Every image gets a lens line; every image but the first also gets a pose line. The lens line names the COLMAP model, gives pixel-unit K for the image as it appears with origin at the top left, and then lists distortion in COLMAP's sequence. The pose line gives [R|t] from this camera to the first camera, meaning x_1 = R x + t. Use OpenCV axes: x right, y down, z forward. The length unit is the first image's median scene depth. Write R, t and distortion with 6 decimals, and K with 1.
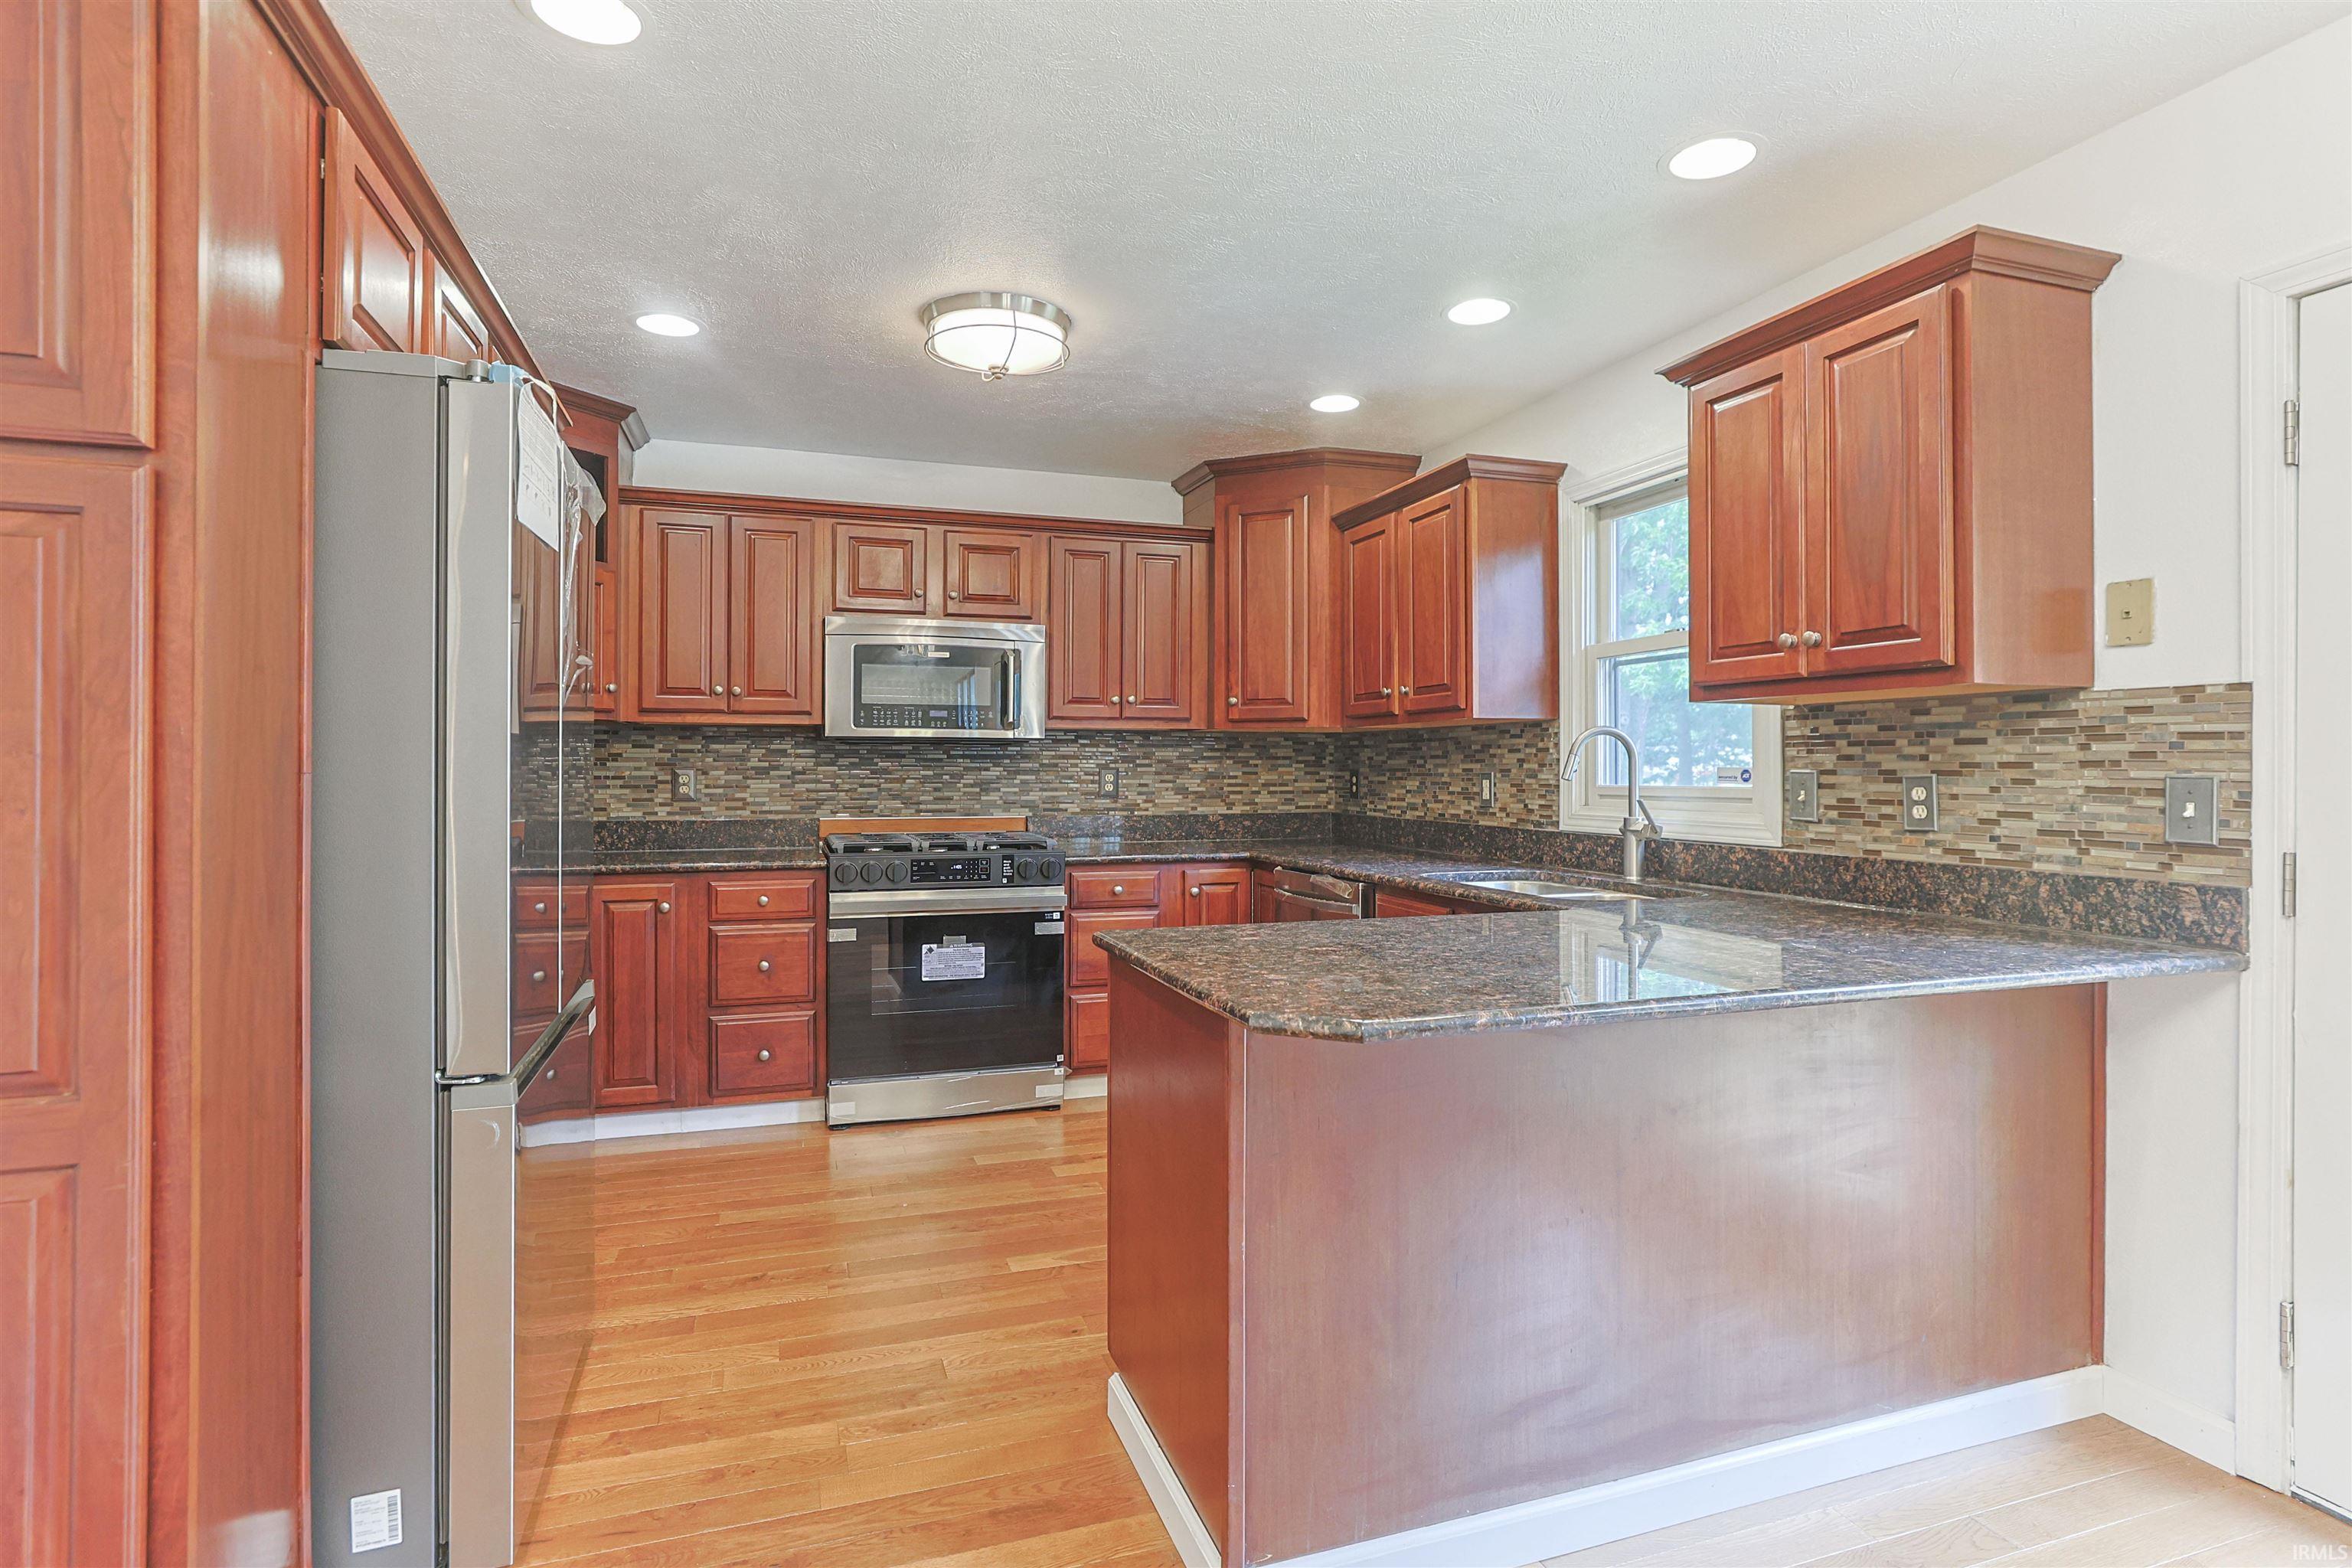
lens RADIAL K [[1155.8, 0, 1257.6], [0, 1155.8, 761.8], [0, 0, 1]] dist [-0.006230, 0.000418]
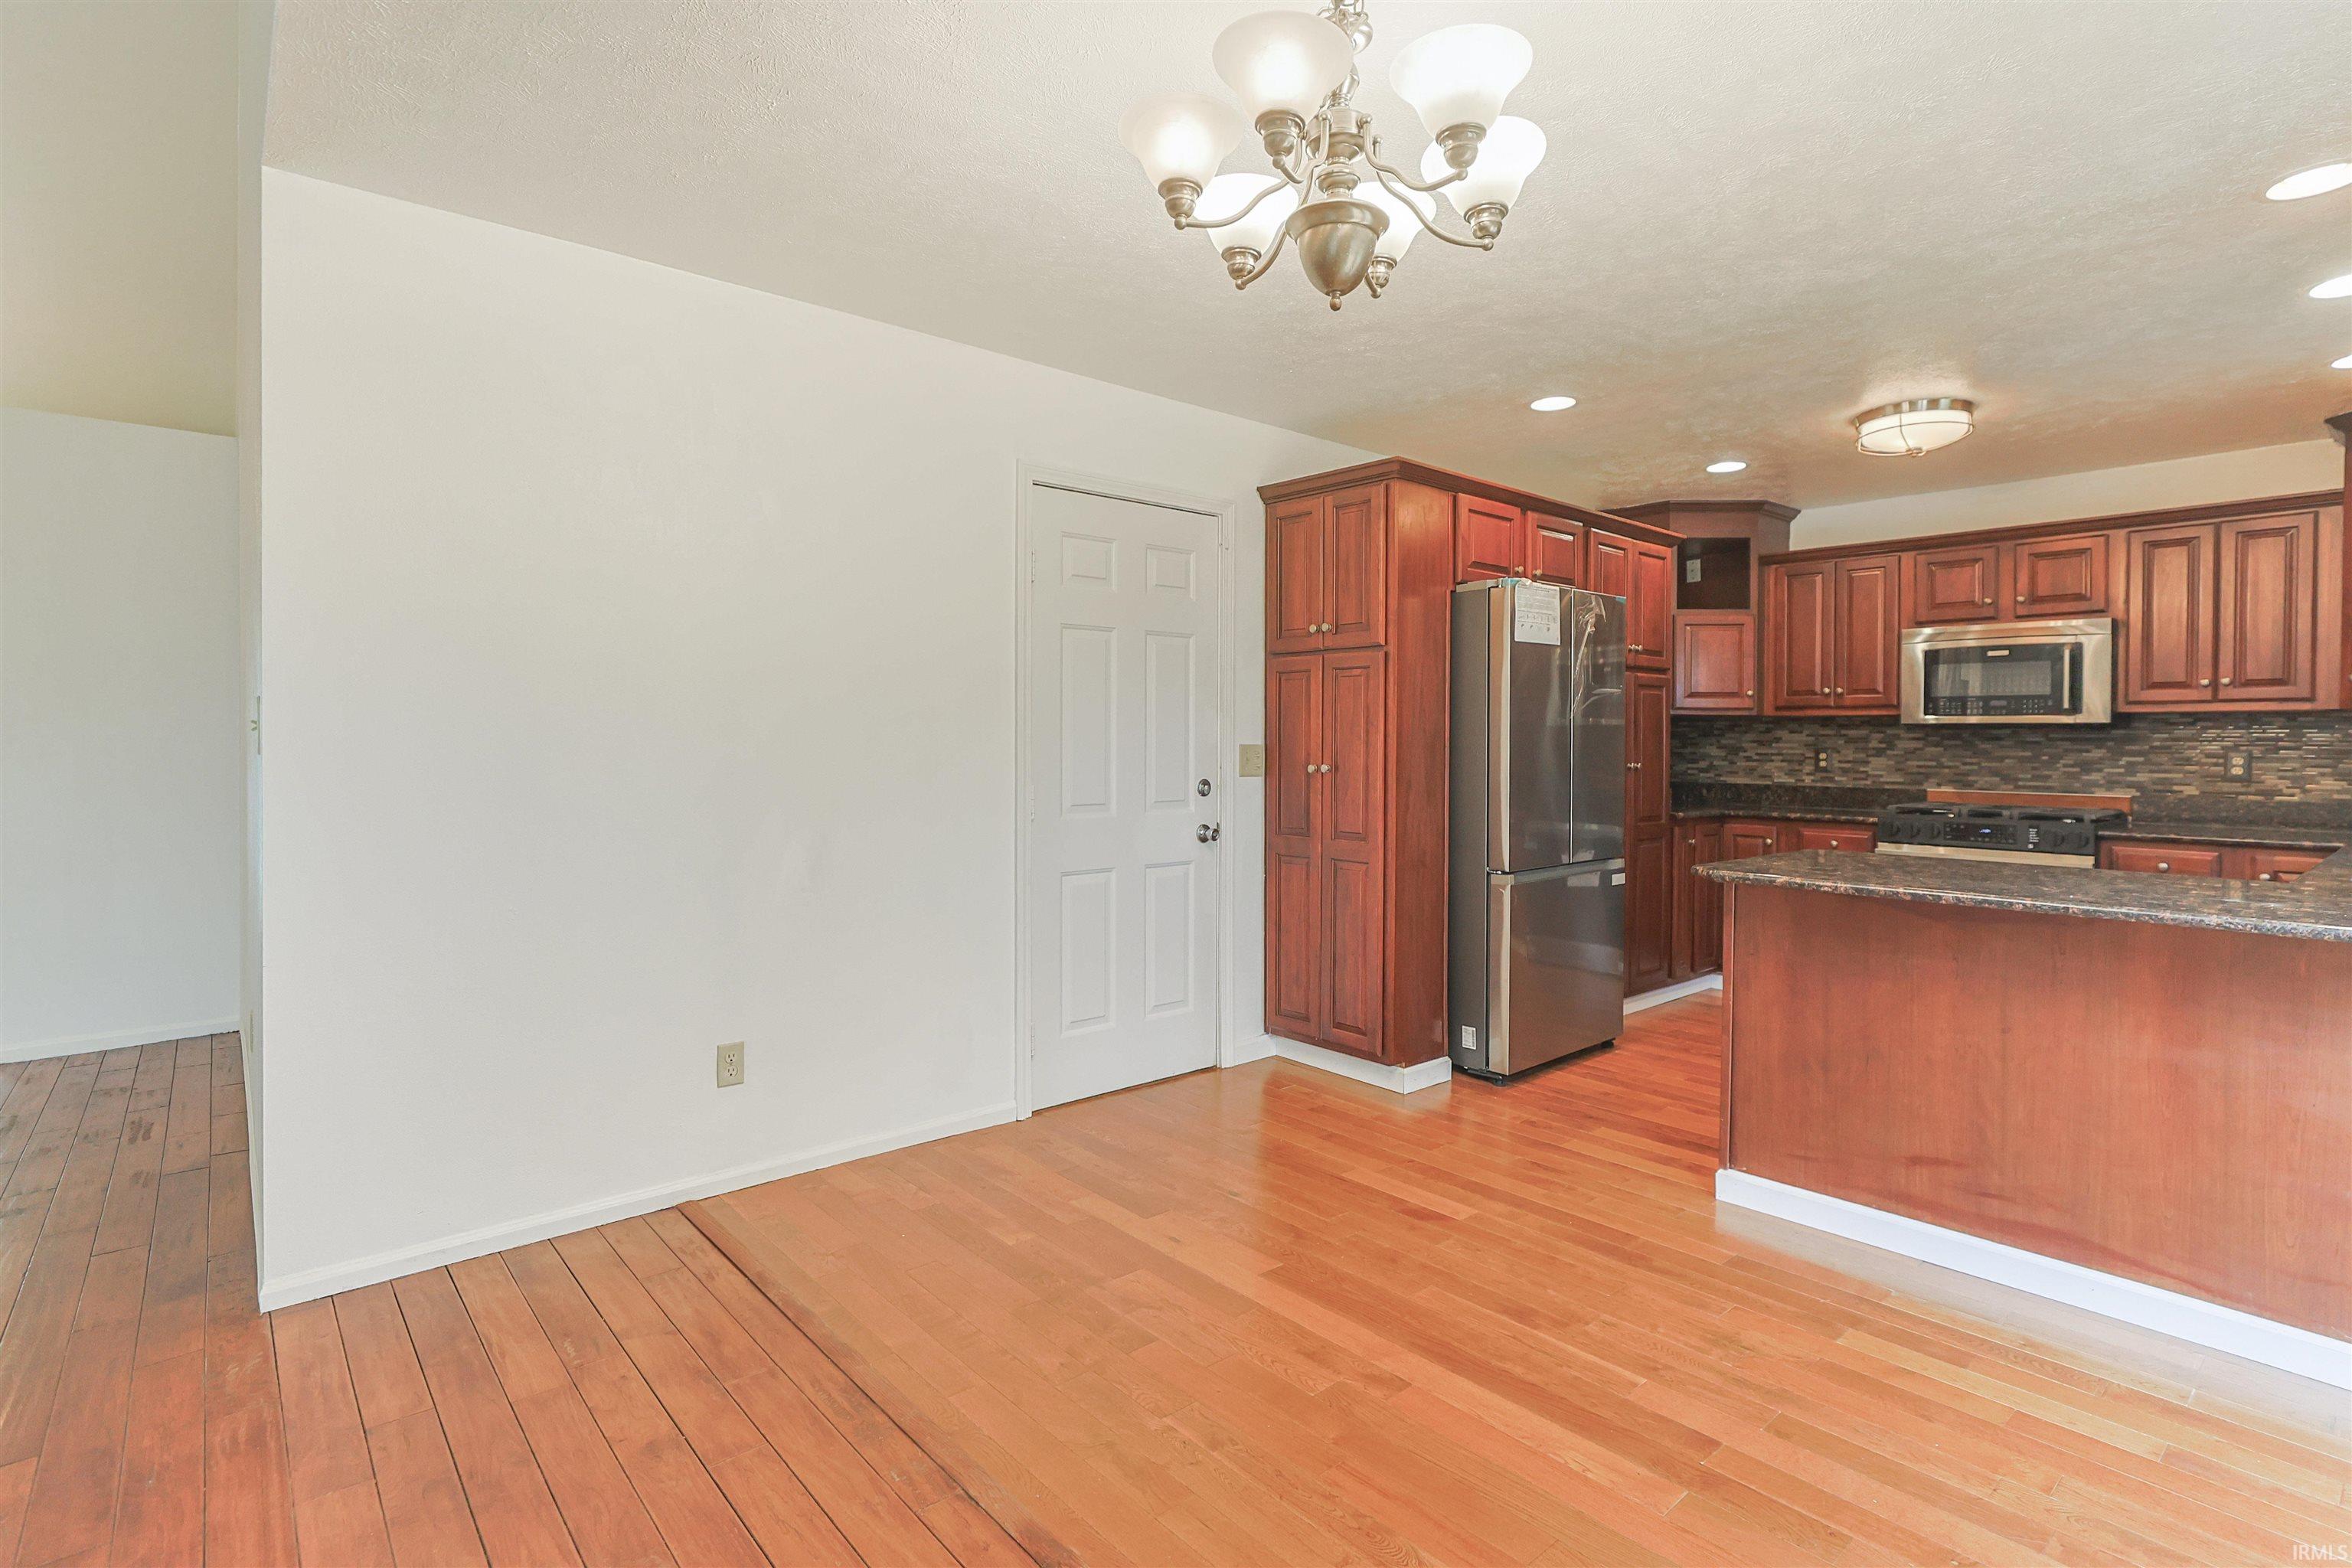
lens RADIAL K [[1118.4, 0, 1144.9], [0, 1118.4, 761.1], [0, 0, 1]] dist [-0.010797, 0.006853]
pose [[0.313285, 0.016522, -0.949515, 0.530507], [-0.002470, 0.999859, 0.016583, 0.000718], [0.949656, -0.002850, 0.313282, -0.182013]]
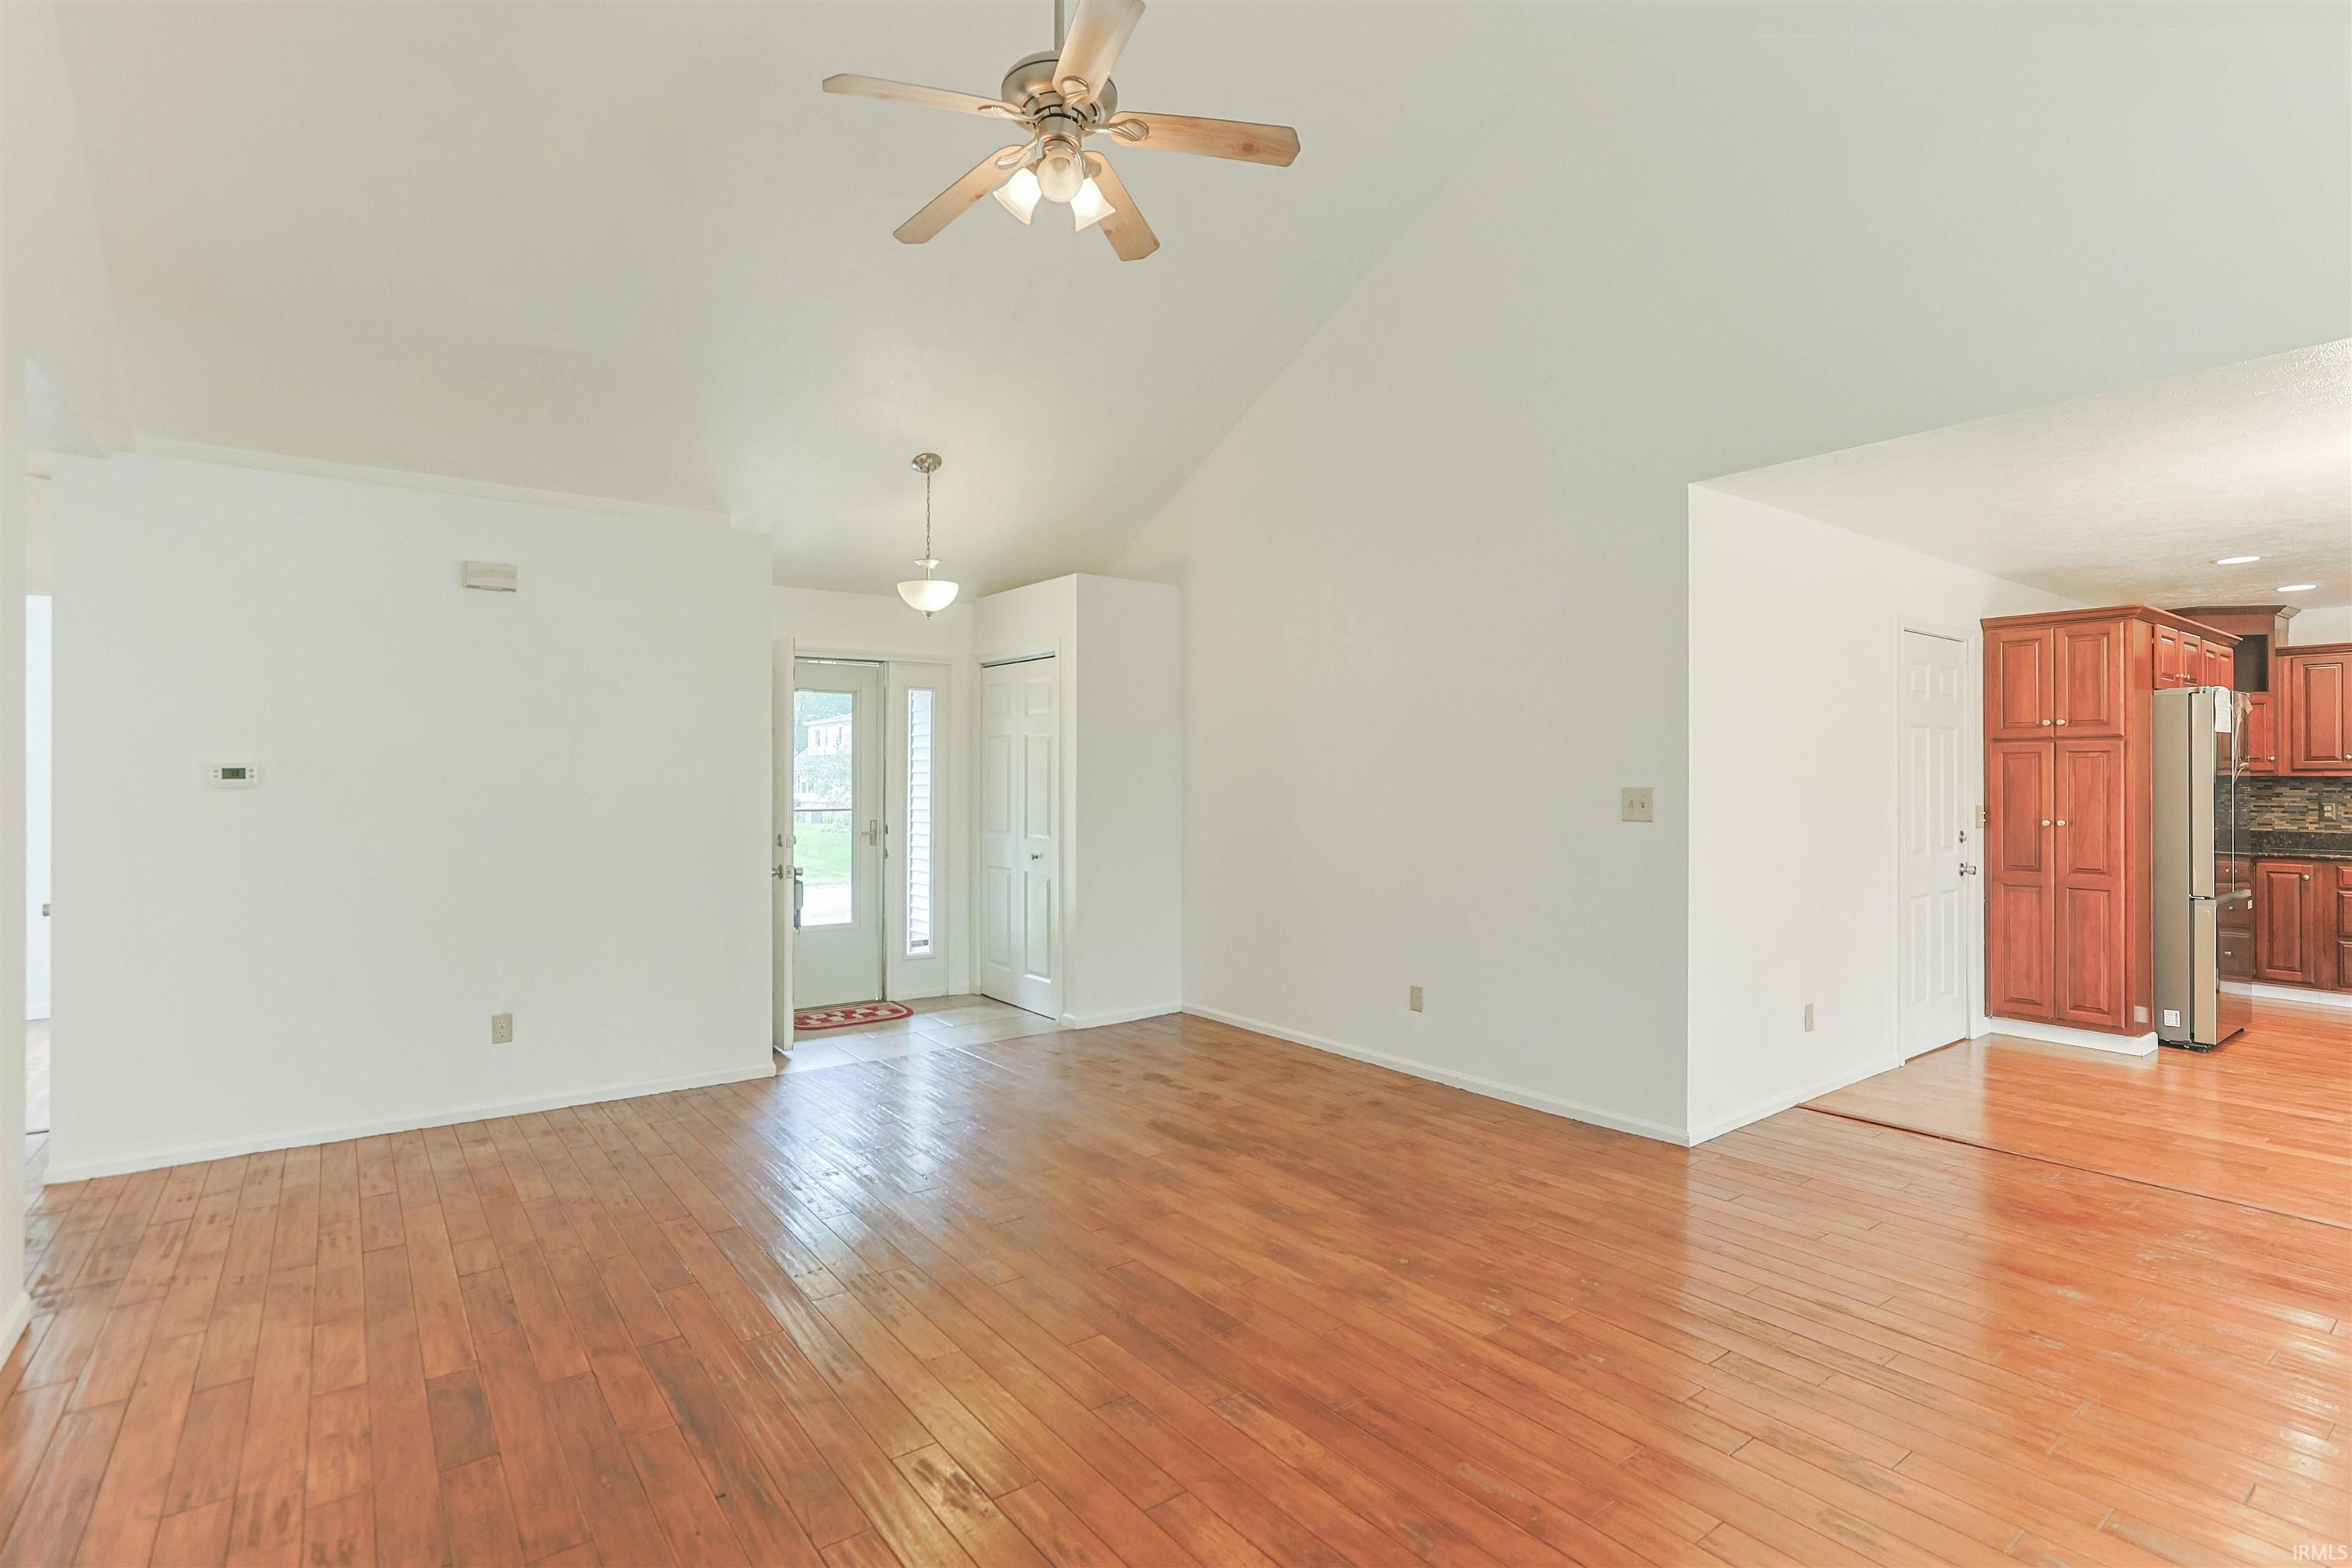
lens RADIAL K [[1082.8, 0, 1241.3], [0, 1082.8, 780.6], [0, 0, 1]] dist [0.000327, -0.000060]
pose [[0.262894, -0.007893, -0.964792, 0.663075], [0.004673, 0.999965, -0.006908, -0.023898], [0.964813, -0.002693, 0.262922, -1.028522]]
